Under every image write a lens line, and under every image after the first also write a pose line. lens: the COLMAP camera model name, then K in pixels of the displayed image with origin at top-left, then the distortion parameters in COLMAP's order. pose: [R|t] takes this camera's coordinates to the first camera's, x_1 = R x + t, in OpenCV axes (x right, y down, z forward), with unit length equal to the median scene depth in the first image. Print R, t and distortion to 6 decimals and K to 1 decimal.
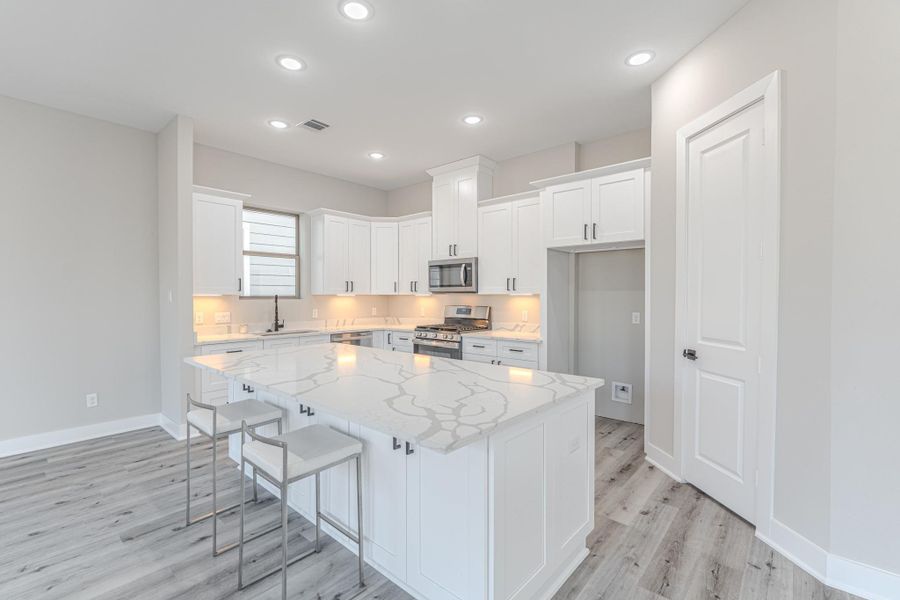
lens RADIAL K [[398.9, 0, 450.0], [0, 398.9, 301.3], [0, 0, 1]] dist [-0.003572, 0.001110]
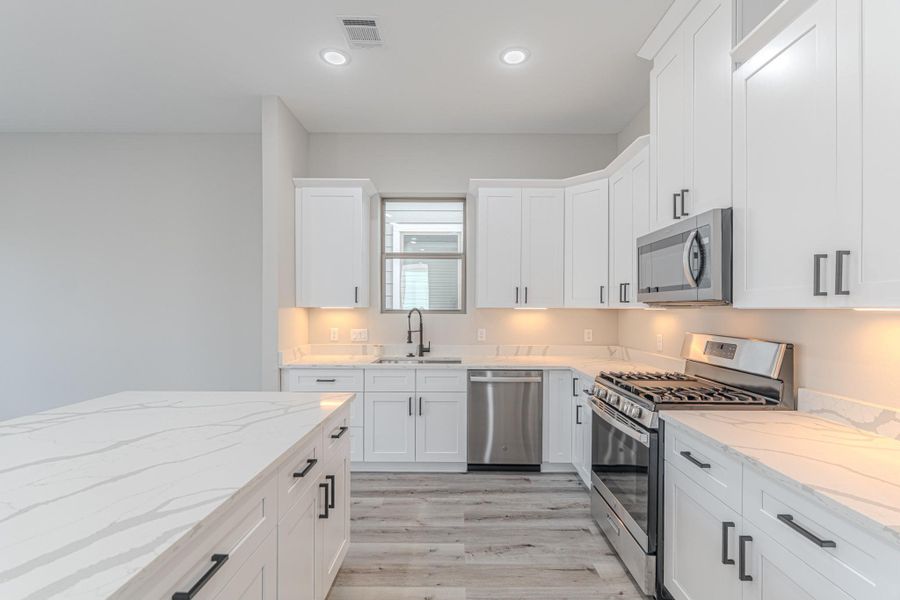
lens RADIAL K [[398.9, 0, 453.8], [0, 398.9, 311.0], [0, 0, 1]] dist [-0.003572, 0.001110]
pose [[0.654593, 0.008391, -0.755935, 0.178581], [-0.014942, 0.999887, -0.001840, -0.010237], [0.755834, 0.012499, 0.654644, 0.572003]]
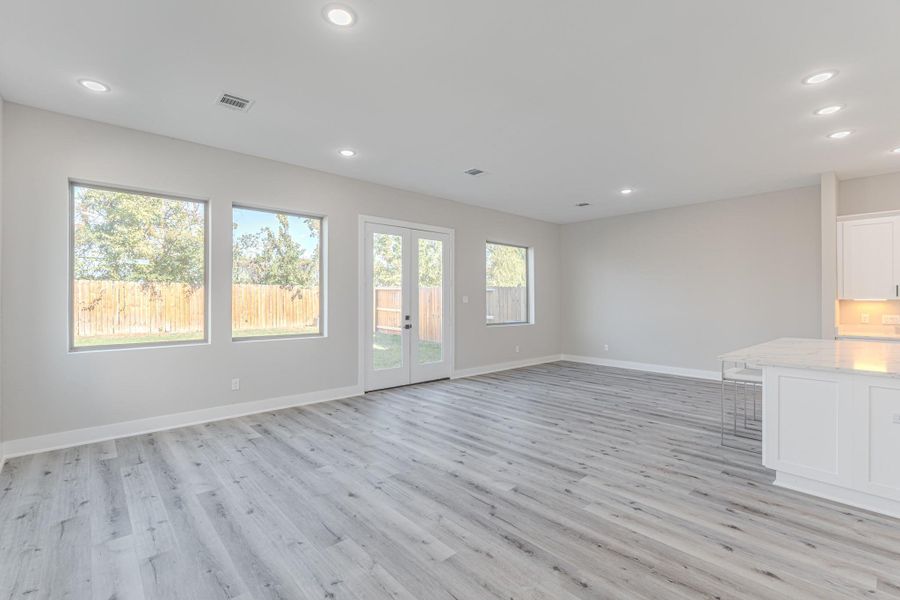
lens RADIAL K [[398.9, 0, 446.6], [0, 398.9, 303.9], [0, 0, 1]] dist [-0.003572, 0.001110]
pose [[-0.130195, 0.011868, -0.991417, 0.693651], [-0.016367, 0.999766, 0.014117, -0.000089], [0.991353, 0.018065, -0.129970, -0.112538]]
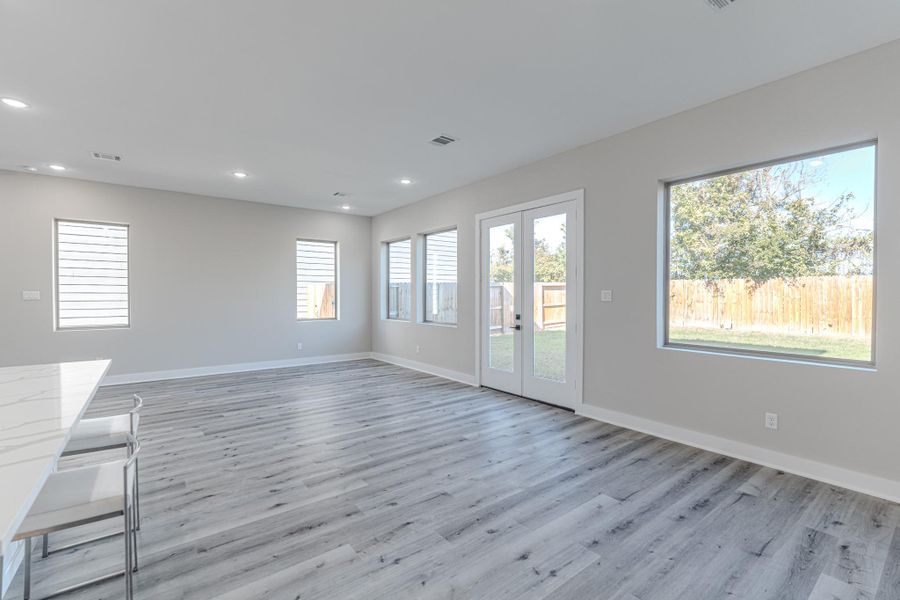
lens RADIAL K [[398.9, 0, 449.7], [0, 398.9, 302.9], [0, 0, 1]] dist [-0.003572, 0.001110]
pose [[-0.979777, -0.004277, 0.200047, -0.589090], [0.002675, 0.999402, 0.034468, -0.012205], [-0.200075, 0.034306, -0.979180, 0.698728]]
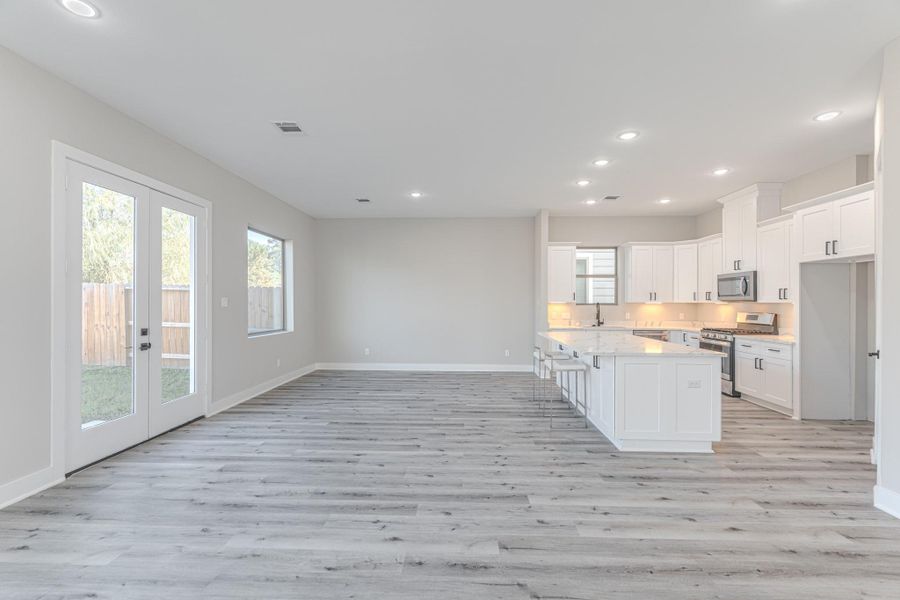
lens RADIAL K [[398.9, 0, 447.0], [0, 398.9, 300.8], [0, 0, 1]] dist [-0.003572, 0.001110]
pose [[0.617142, -0.001227, -0.786851, 0.424046], [-0.014394, 0.999814, -0.012848, 0.005413], [0.786720, 0.019255, 0.617009, -0.417674]]
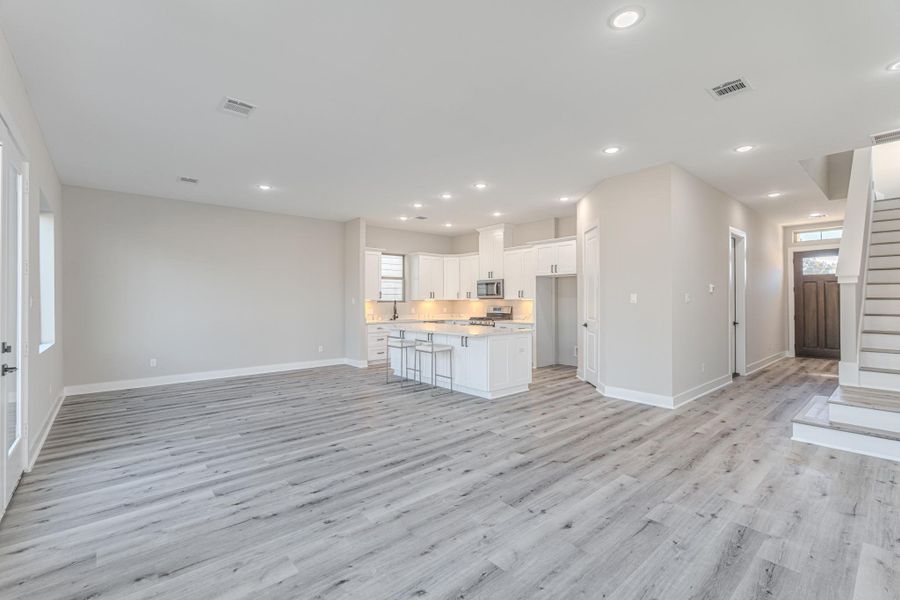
lens RADIAL K [[398.9, 0, 446.2], [0, 398.9, 300.4], [0, 0, 1]] dist [-0.003572, 0.001110]
pose [[0.988533, -0.003428, -0.150967, 0.083771], [0.001264, 0.999895, -0.014428, 0.012144], [0.151001, 0.014072, 0.988434, -0.819447]]
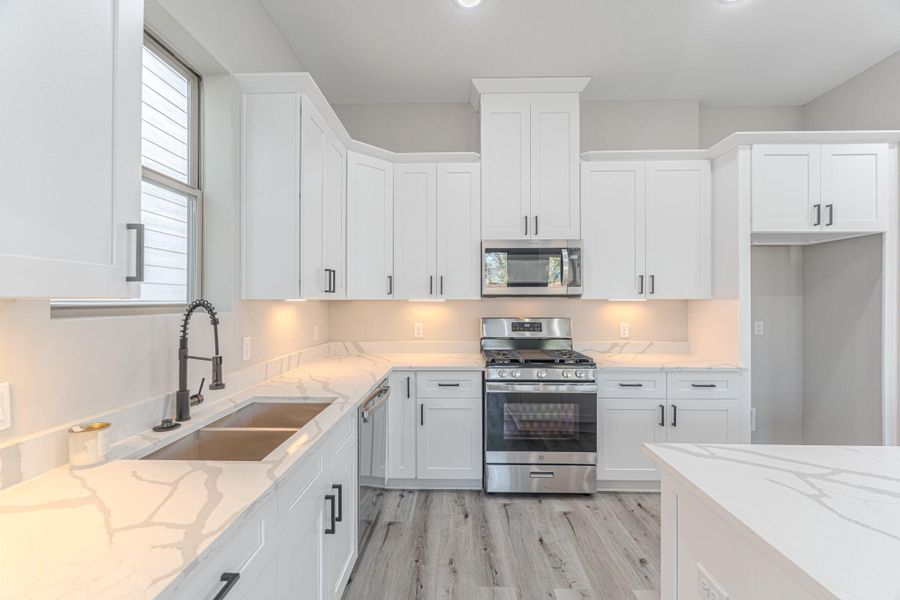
lens RADIAL K [[398.9, 0, 449.6], [0, 398.9, 297.4], [0, 0, 1]] dist [-0.003572, 0.001110]
pose [[0.767969, 0.004147, 0.640474, -0.489404], [0.008871, 0.999814, -0.017111, -0.011370], [-0.640426, 0.018823, 0.767789, 0.656454]]
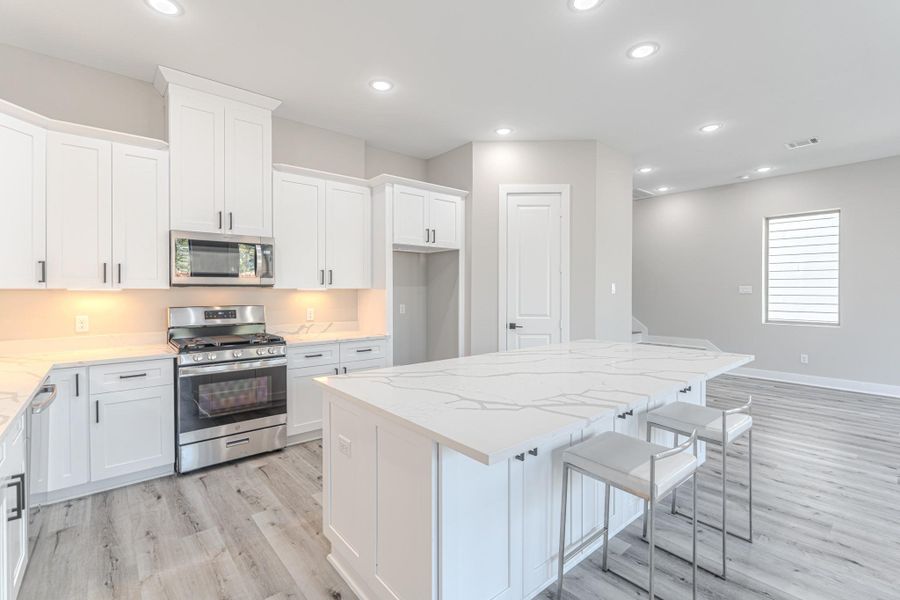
lens RADIAL K [[405.1, 0, 450.1], [0, 405.1, 292.5], [0, 0, 1]] dist [-0.000986, -0.000033]
pose [[0.146562, -0.005636, 0.989185, -0.618563], [0.015501, 0.999874, 0.003400, -0.007878], [-0.989080, 0.014835, 0.146631, 0.574437]]
